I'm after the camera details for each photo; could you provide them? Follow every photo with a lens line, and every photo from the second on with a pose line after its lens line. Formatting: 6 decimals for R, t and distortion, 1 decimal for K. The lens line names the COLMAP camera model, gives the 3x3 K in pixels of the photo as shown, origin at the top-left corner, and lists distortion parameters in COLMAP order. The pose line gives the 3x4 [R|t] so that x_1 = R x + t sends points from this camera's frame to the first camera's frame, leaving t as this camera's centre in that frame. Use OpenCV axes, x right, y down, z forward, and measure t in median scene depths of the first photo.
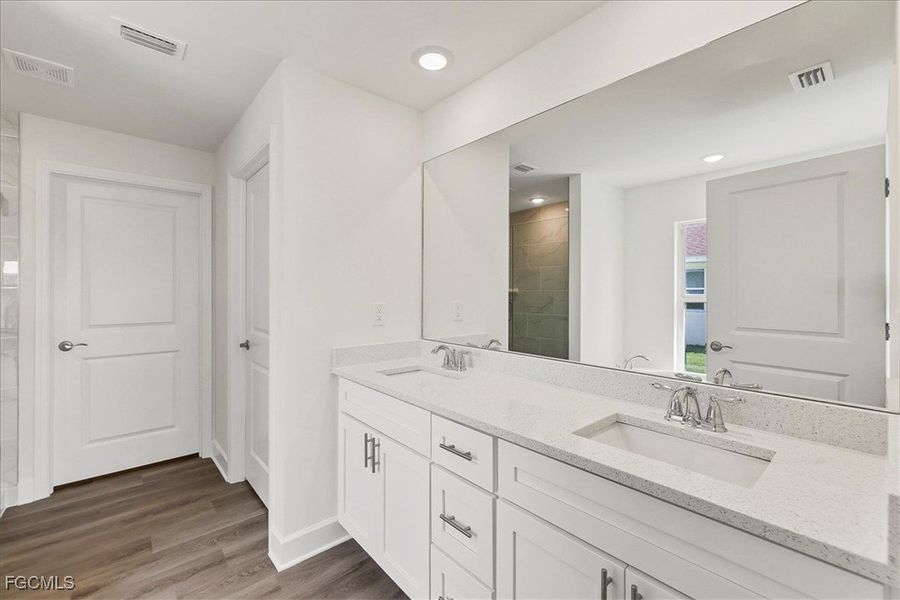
lens RADIAL K [[384.5, 0, 447.7], [0, 384.5, 295.7], [0, 0, 1]] dist [0.001487, 0.001009]
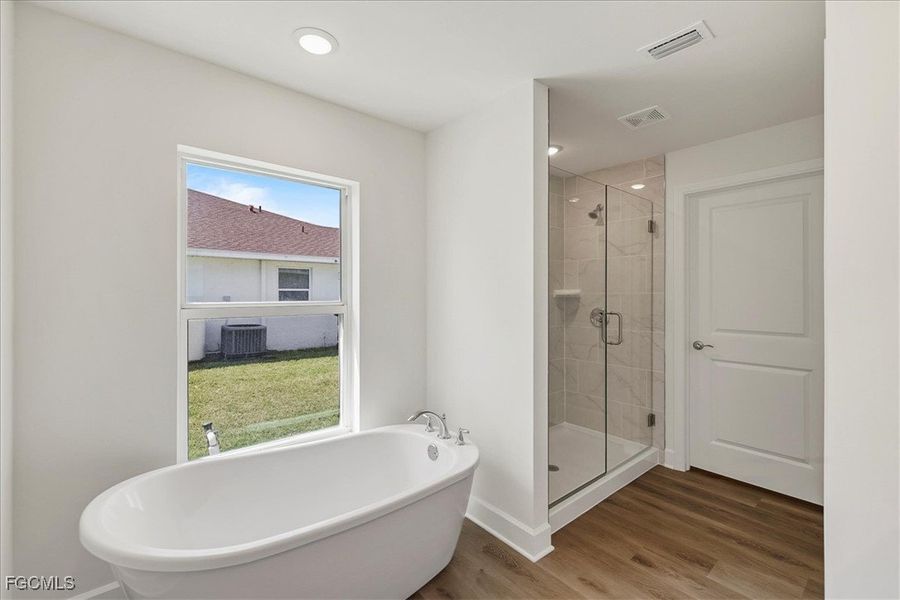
lens RADIAL K [[384.5, 0, 447.0], [0, 384.5, 294.1], [0, 0, 1]] dist [0.001487, 0.001009]
pose [[-0.022780, 0.002072, -0.999738, 0.156979], [-0.009151, 0.999956, 0.002281, -0.015322], [0.999699, 0.009200, -0.022760, 0.316908]]
